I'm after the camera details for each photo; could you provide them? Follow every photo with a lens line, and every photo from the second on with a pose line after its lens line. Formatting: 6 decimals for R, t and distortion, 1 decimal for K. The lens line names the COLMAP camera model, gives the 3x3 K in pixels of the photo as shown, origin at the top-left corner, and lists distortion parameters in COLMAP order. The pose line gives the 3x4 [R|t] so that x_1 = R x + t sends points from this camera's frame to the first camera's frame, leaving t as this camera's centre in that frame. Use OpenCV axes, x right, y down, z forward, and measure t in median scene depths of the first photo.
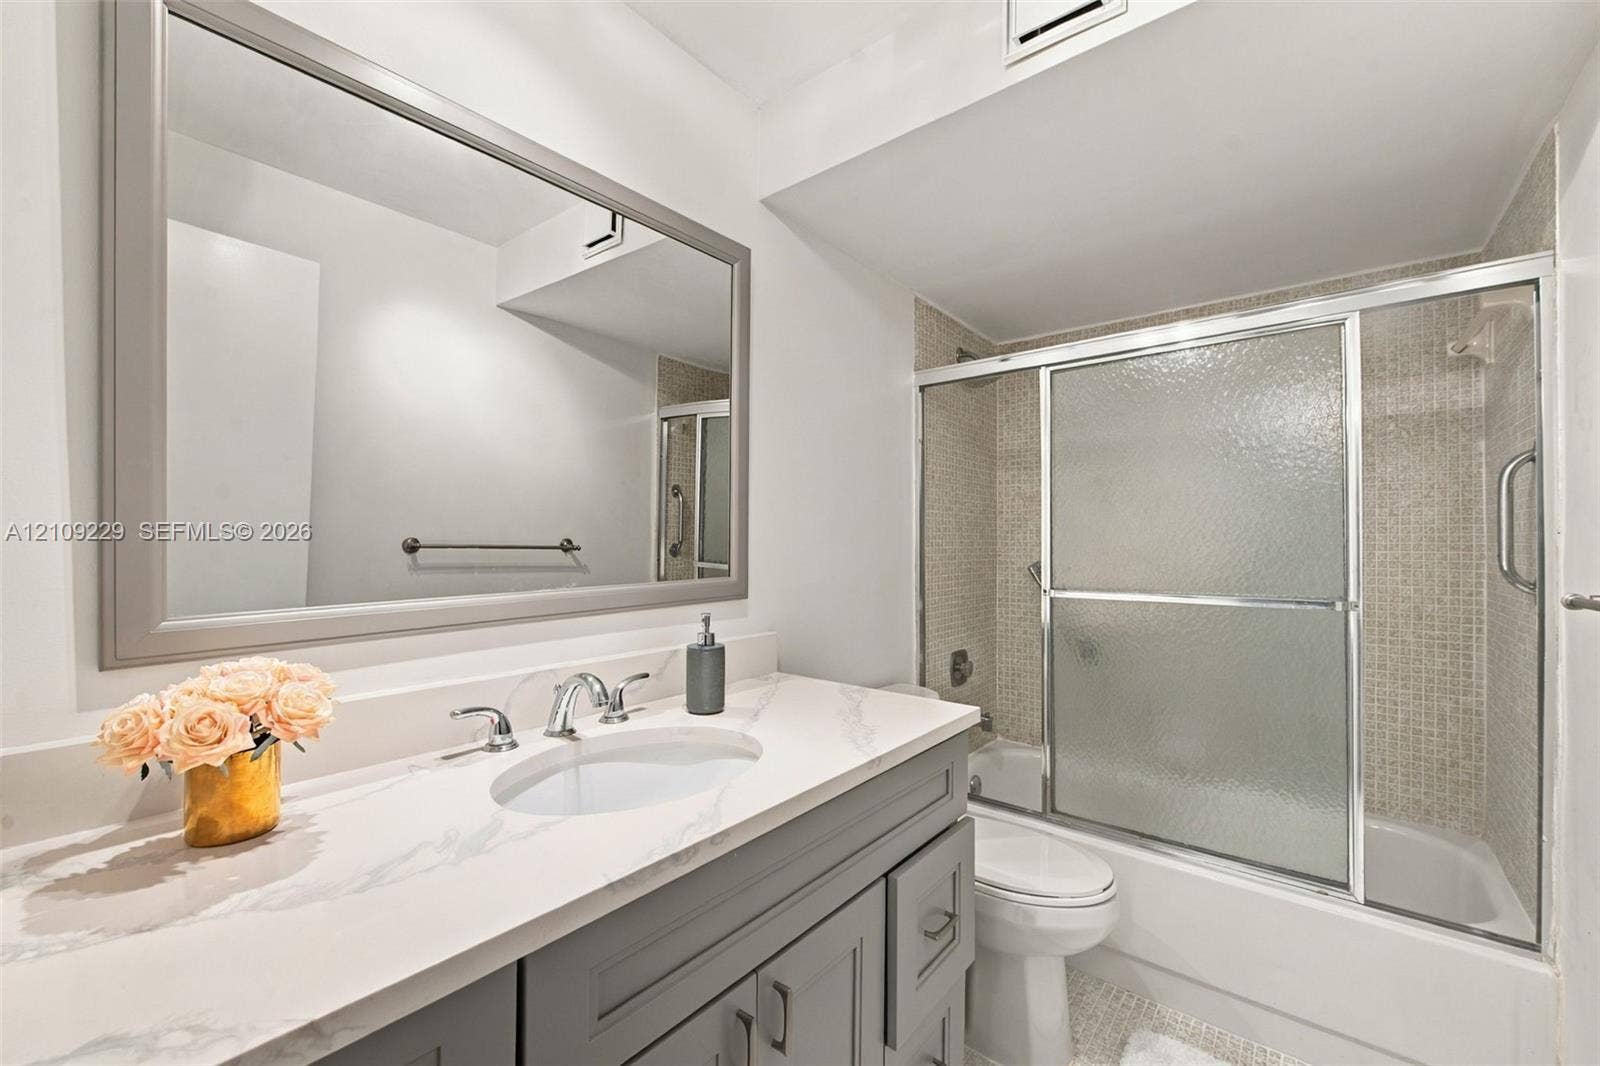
lens RADIAL K [[653.6, 0, 796.0], [0, 653.6, 530.1], [0, 0, 1]] dist [0.007318, -0.003012]
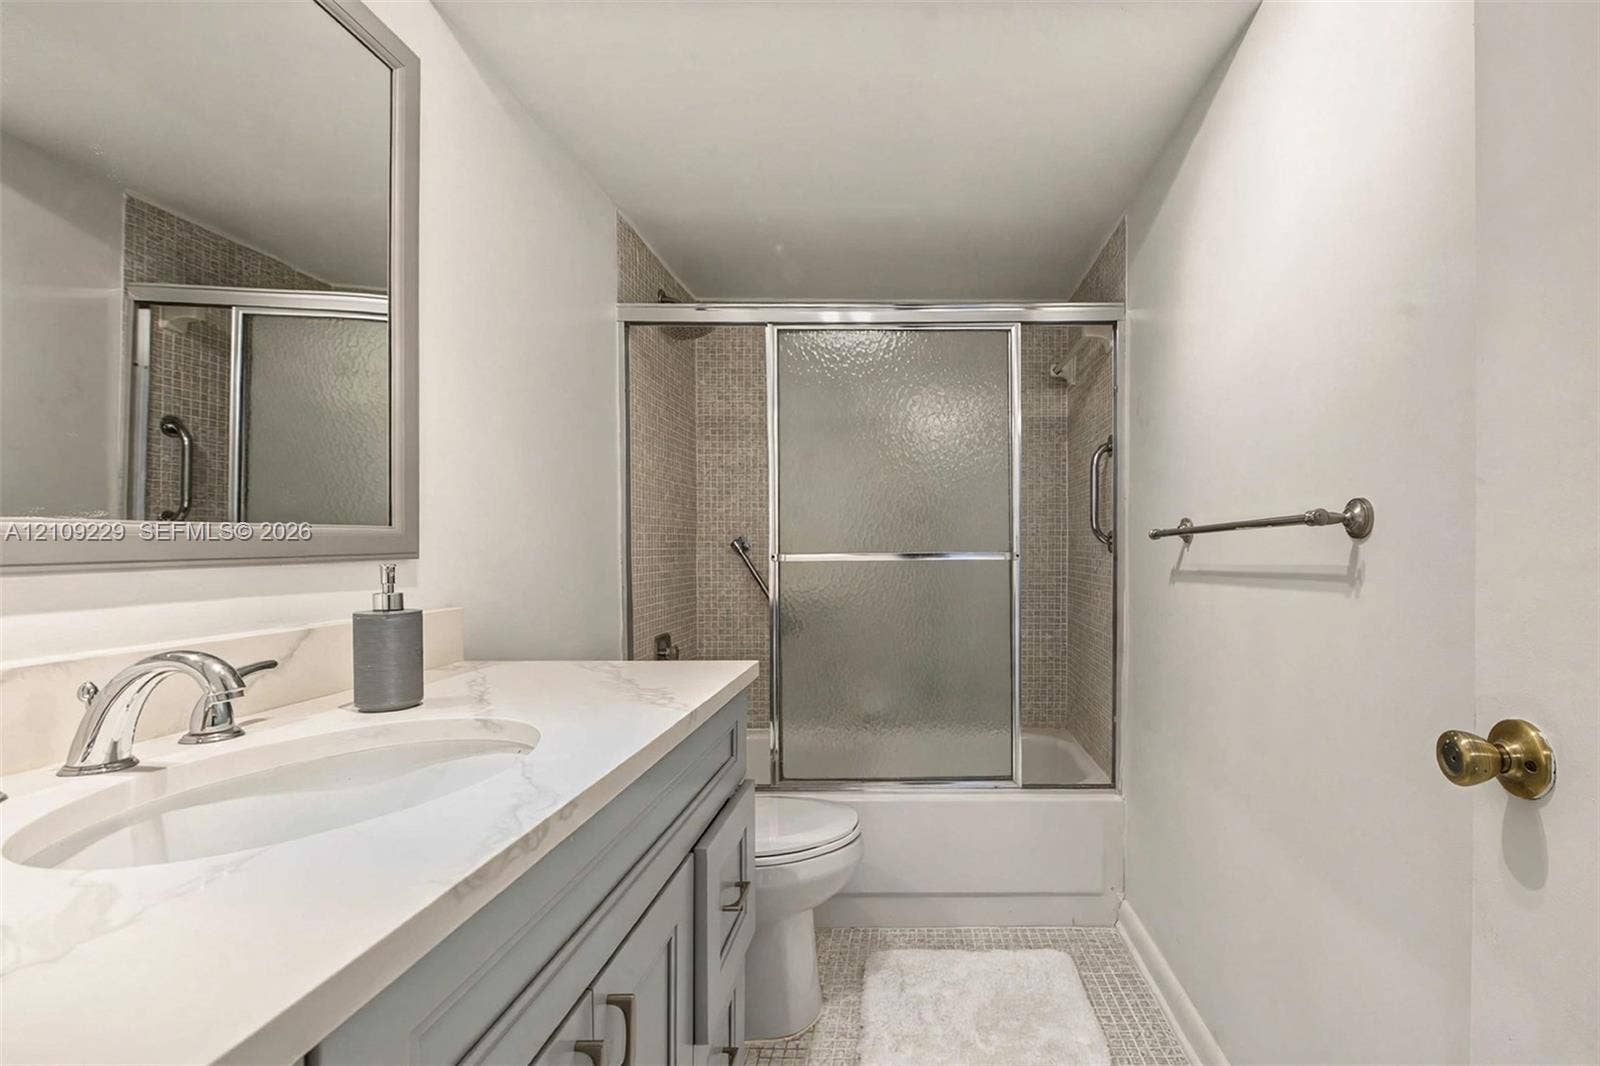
lens RADIAL K [[733.3, 0, 842.7], [0, 733.3, 586.8], [0, 0, 1]] dist [-0.002972, -0.000480]
pose [[0.763574, -0.001988, 0.645717, -0.271016], [-0.011594, 0.999792, 0.016788, 0.134189], [-0.645616, -0.020306, 0.763392, 0.121768]]
